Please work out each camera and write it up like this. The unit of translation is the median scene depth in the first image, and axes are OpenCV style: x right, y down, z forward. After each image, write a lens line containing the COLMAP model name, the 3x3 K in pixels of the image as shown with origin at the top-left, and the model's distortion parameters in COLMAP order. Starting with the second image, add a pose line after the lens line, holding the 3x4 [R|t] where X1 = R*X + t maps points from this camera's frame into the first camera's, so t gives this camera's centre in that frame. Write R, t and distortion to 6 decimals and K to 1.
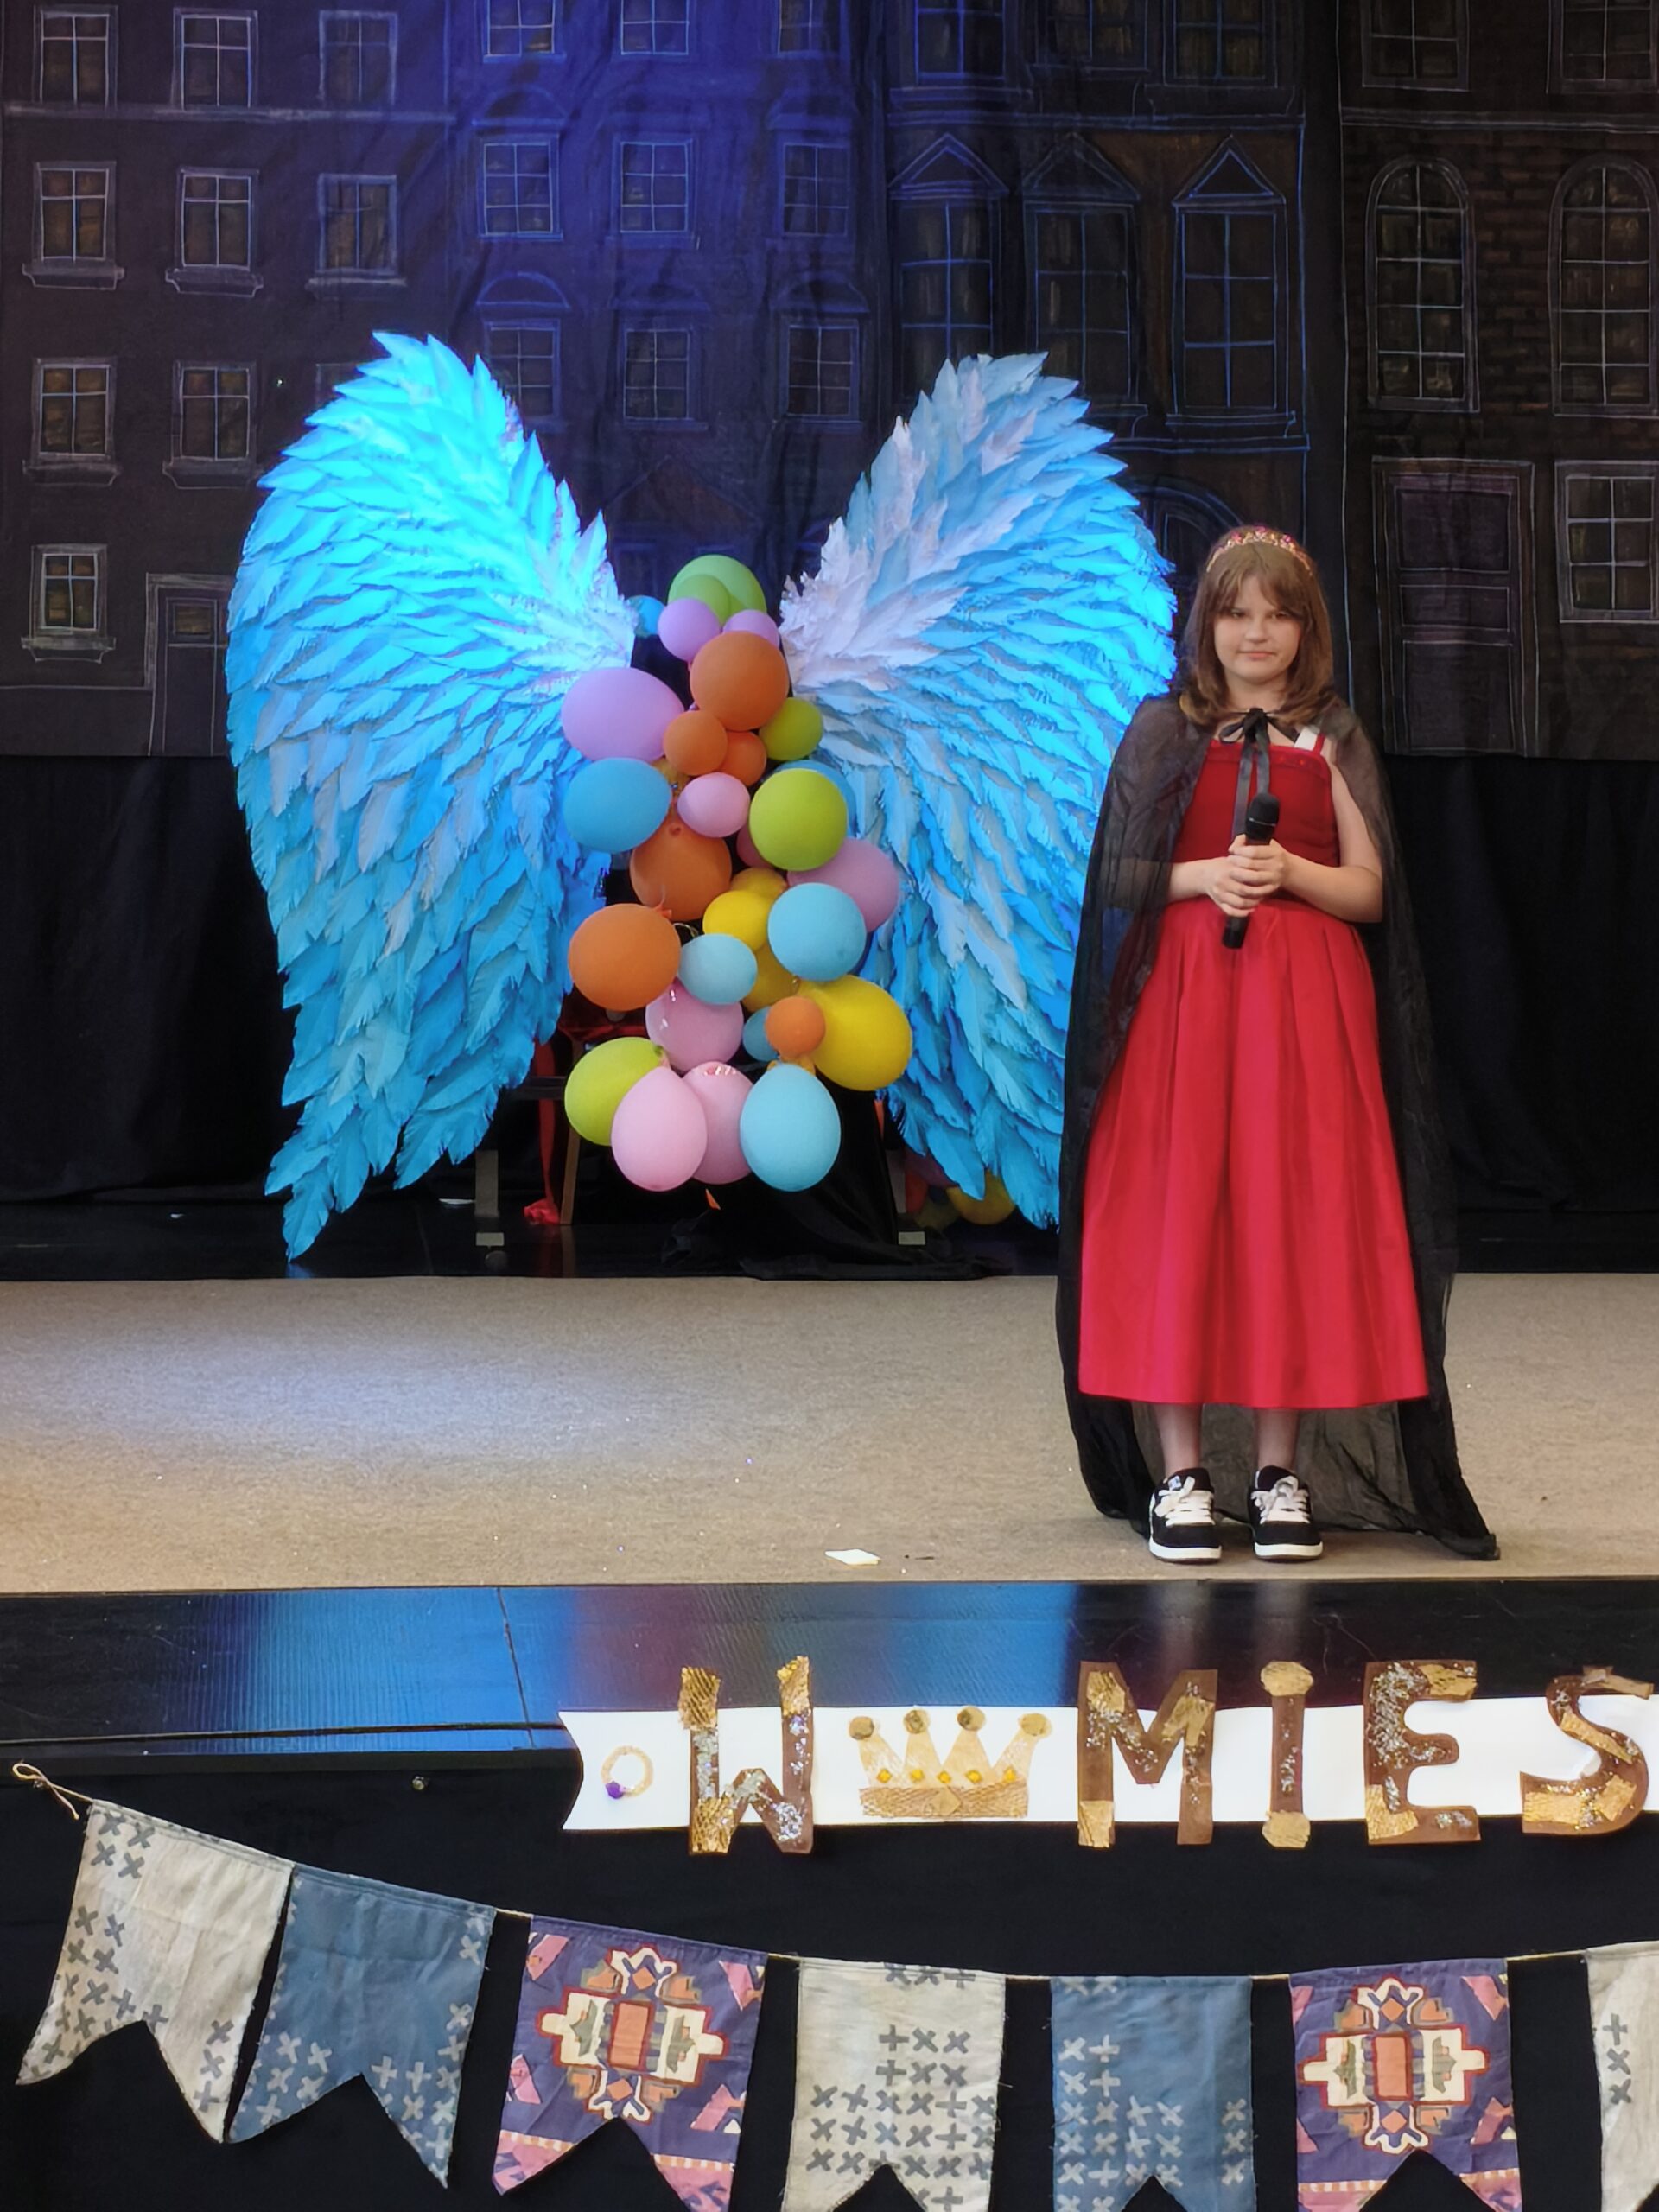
lens RADIAL K [[6436.9, 0, 859.6], [0, 6436.9, 1030.1], [0, 0, 1]] dist [0.189365, -0.858899]
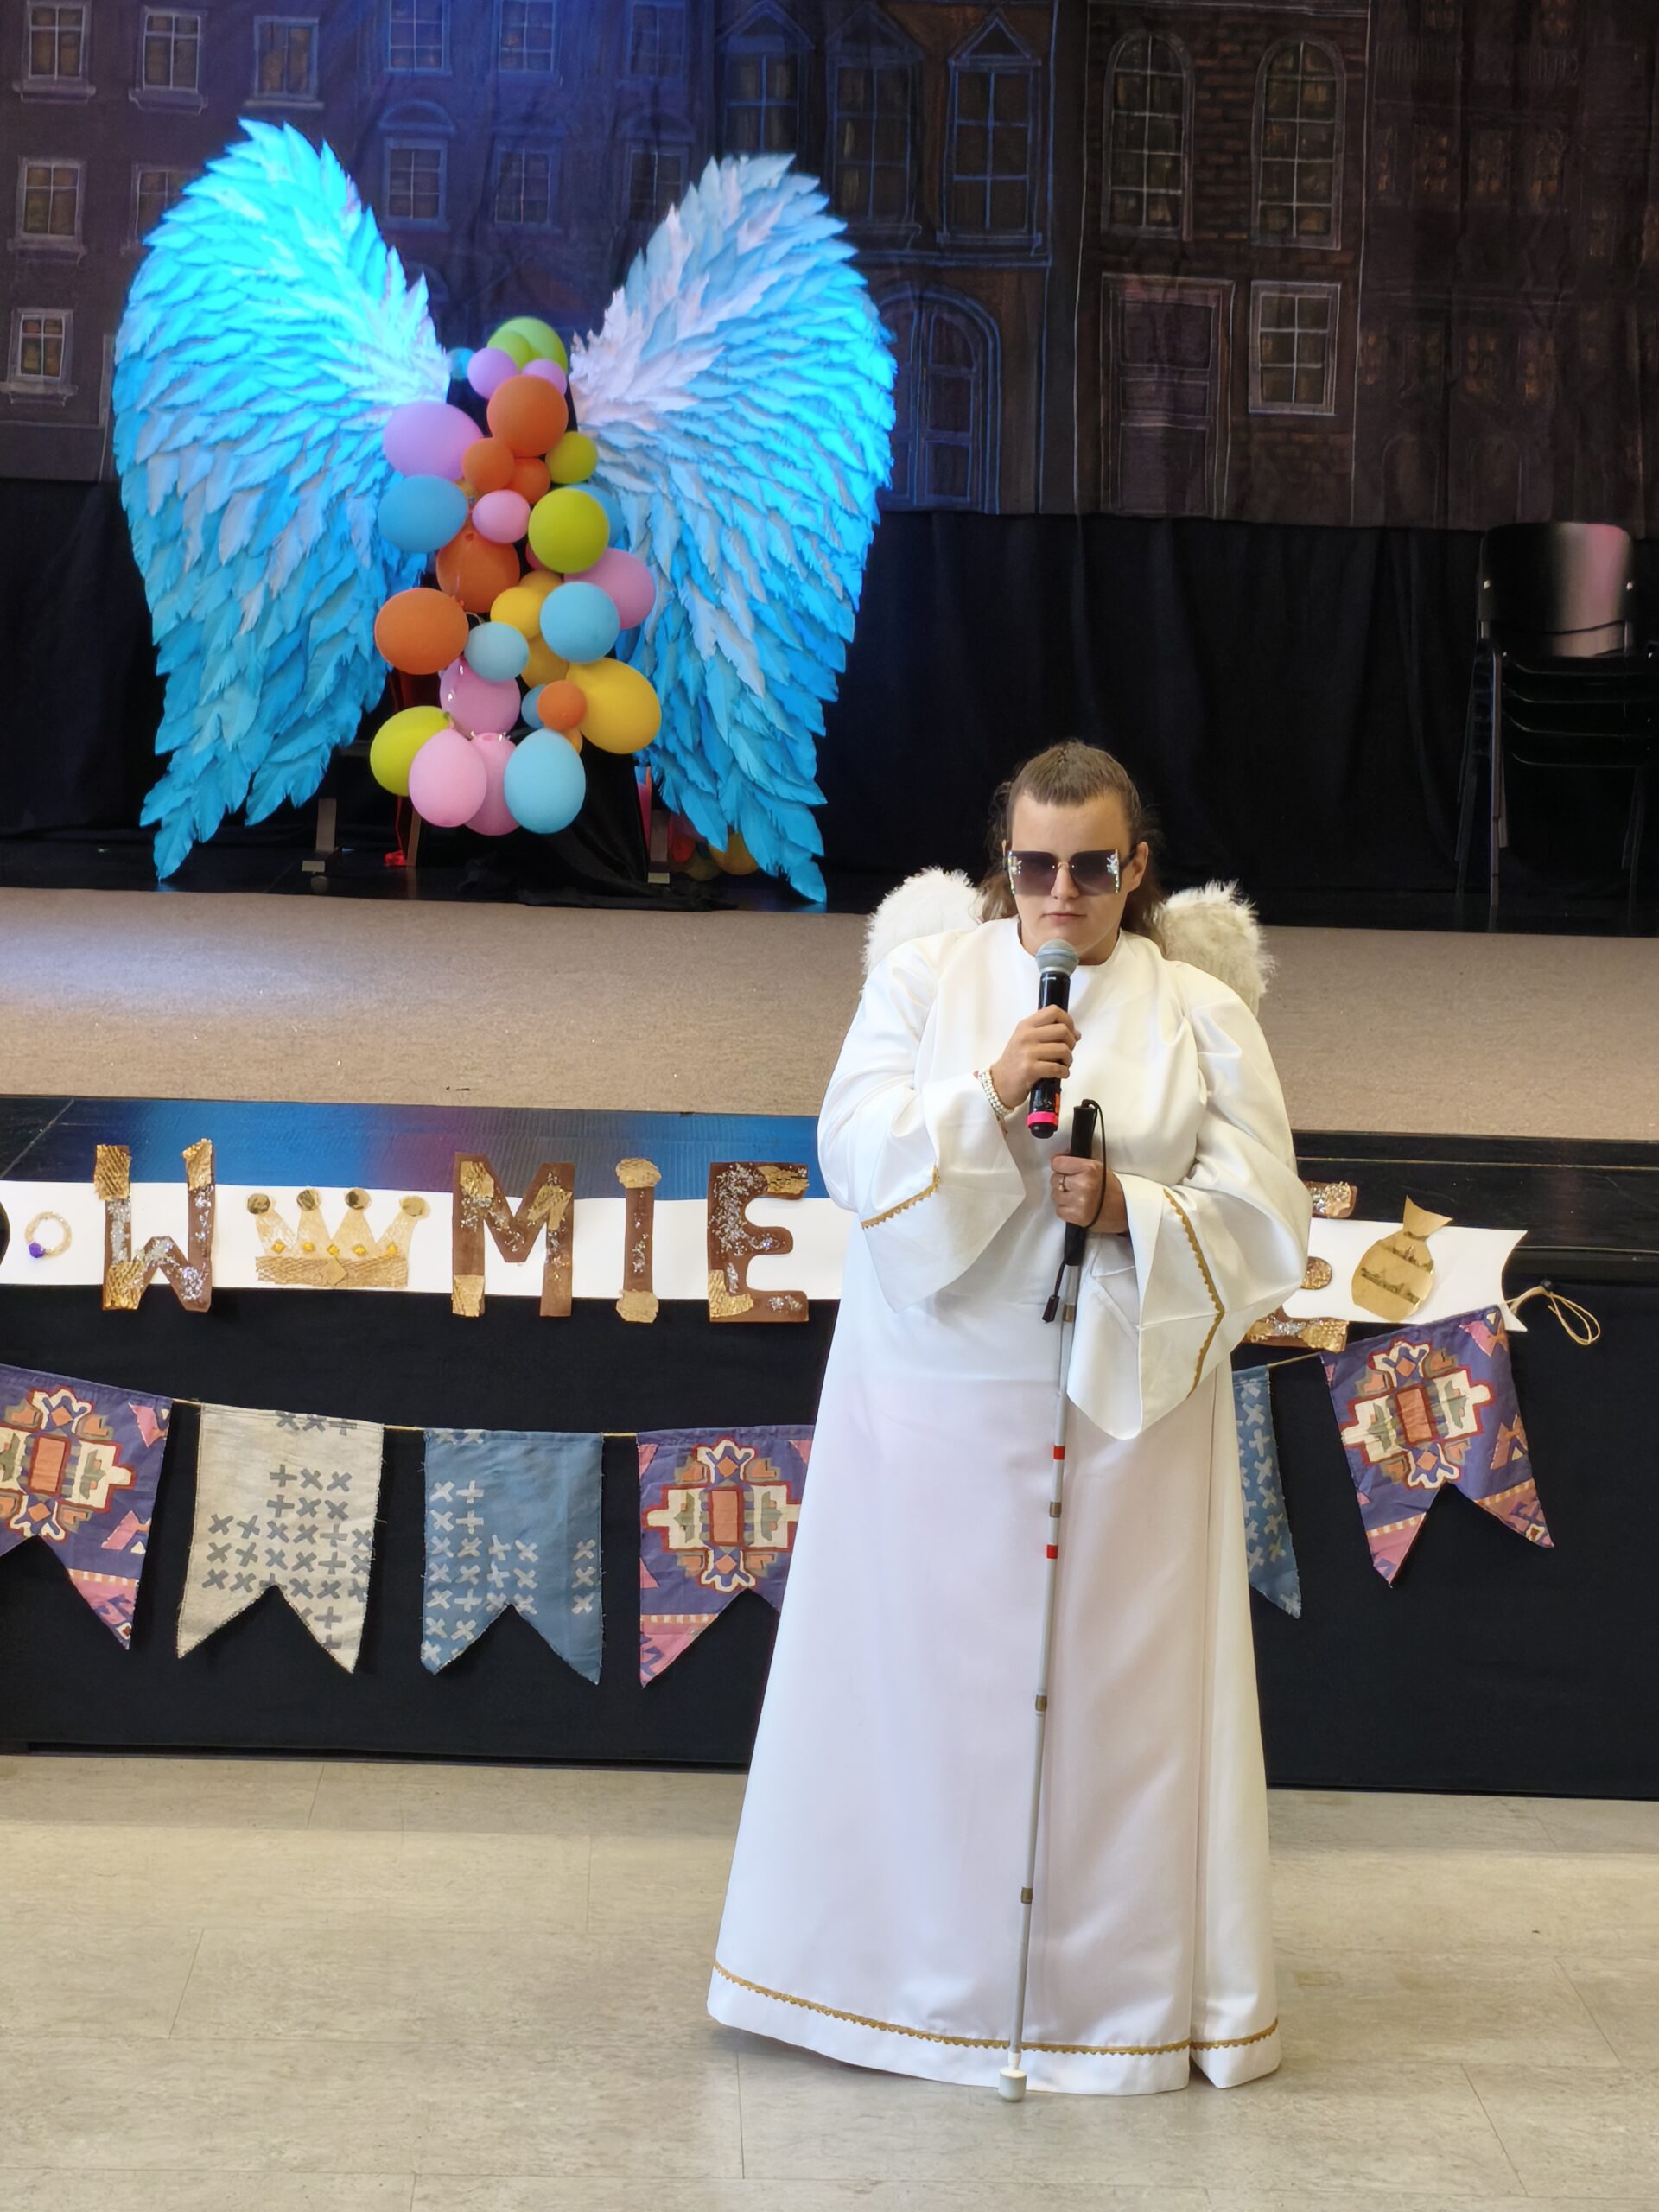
lens RADIAL K [[4599.8, 0, 892.8], [0, 4599.8, 1065.9], [0, 0, 1]] dist [0.169797, -0.798625]
pose [[0.998735, 0.033796, -0.037234, 0.086071], [-0.032102, 0.998462, 0.045193, 0.026827], [0.038704, -0.043941, 0.998284, 0.120401]]
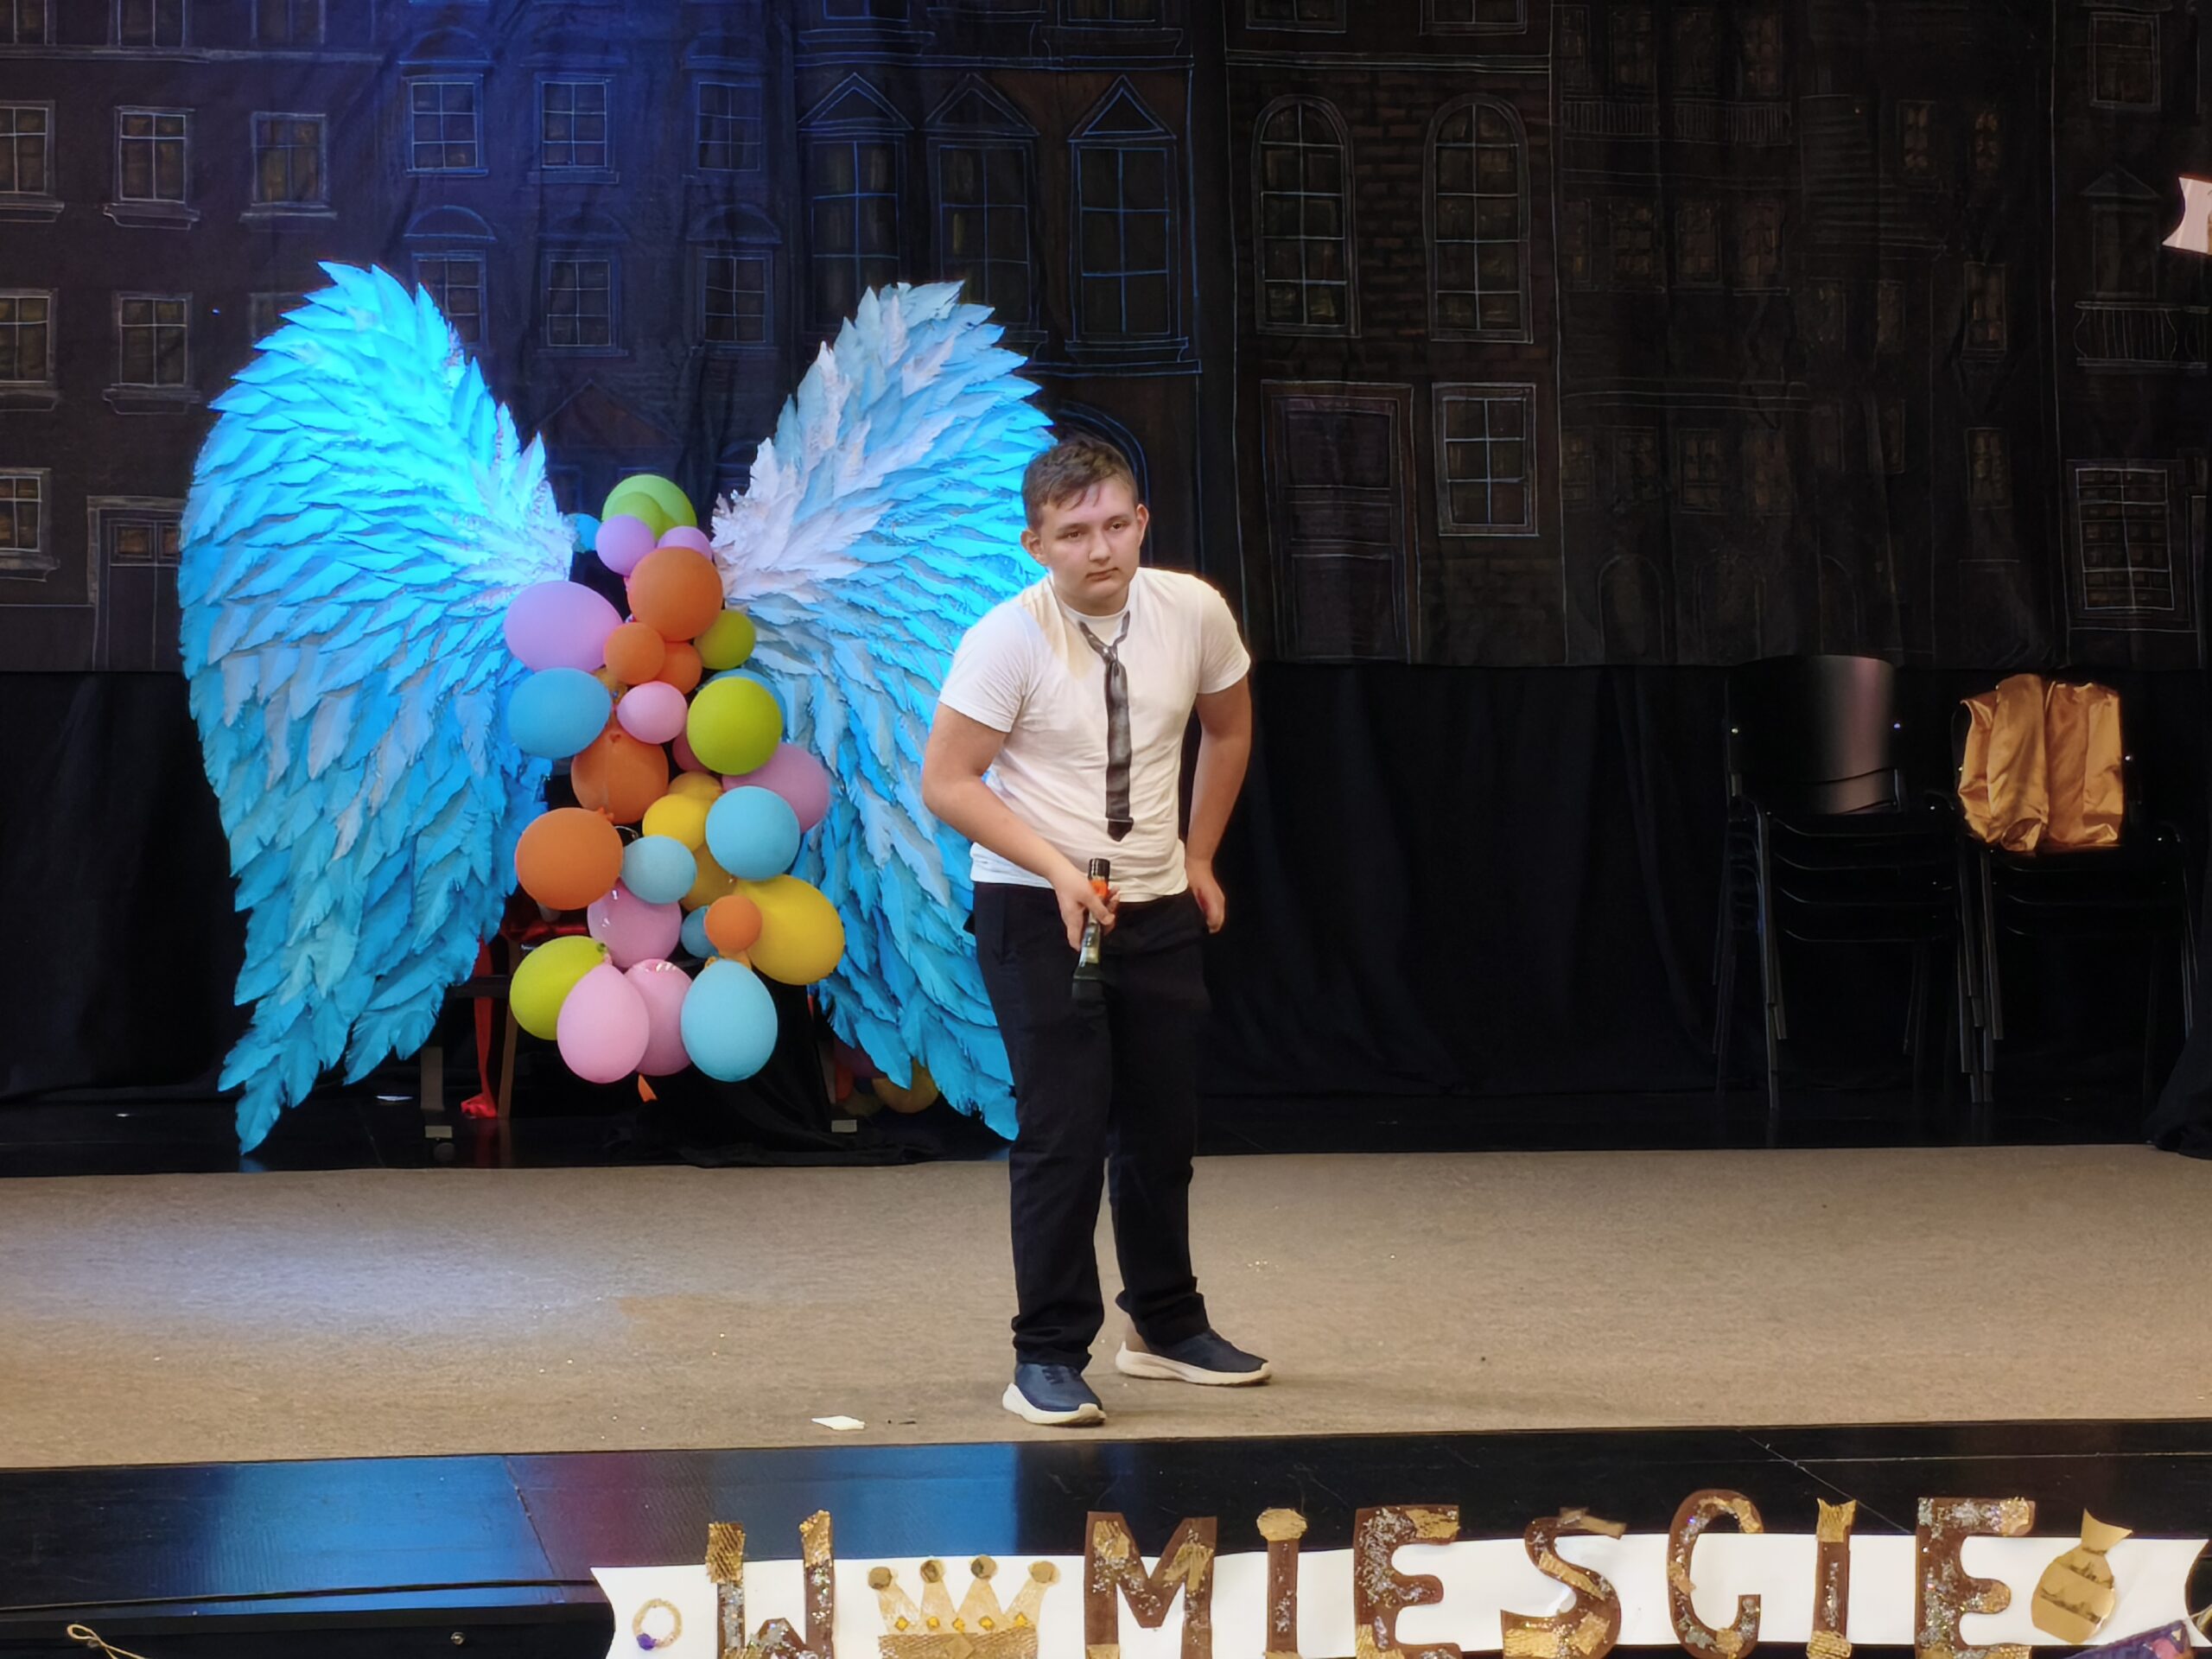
lens RADIAL K [[6213.4, 0, 1039.0], [0, 6213.4, 826.3], [0, 0, 1]] dist [0.193892, -0.882029]
pose [[0.998118, -0.008389, 0.060739, -0.021058], [0.009557, 0.999774, -0.018971, 0.003229], [-0.060566, 0.019516, 0.997973, -0.010068]]
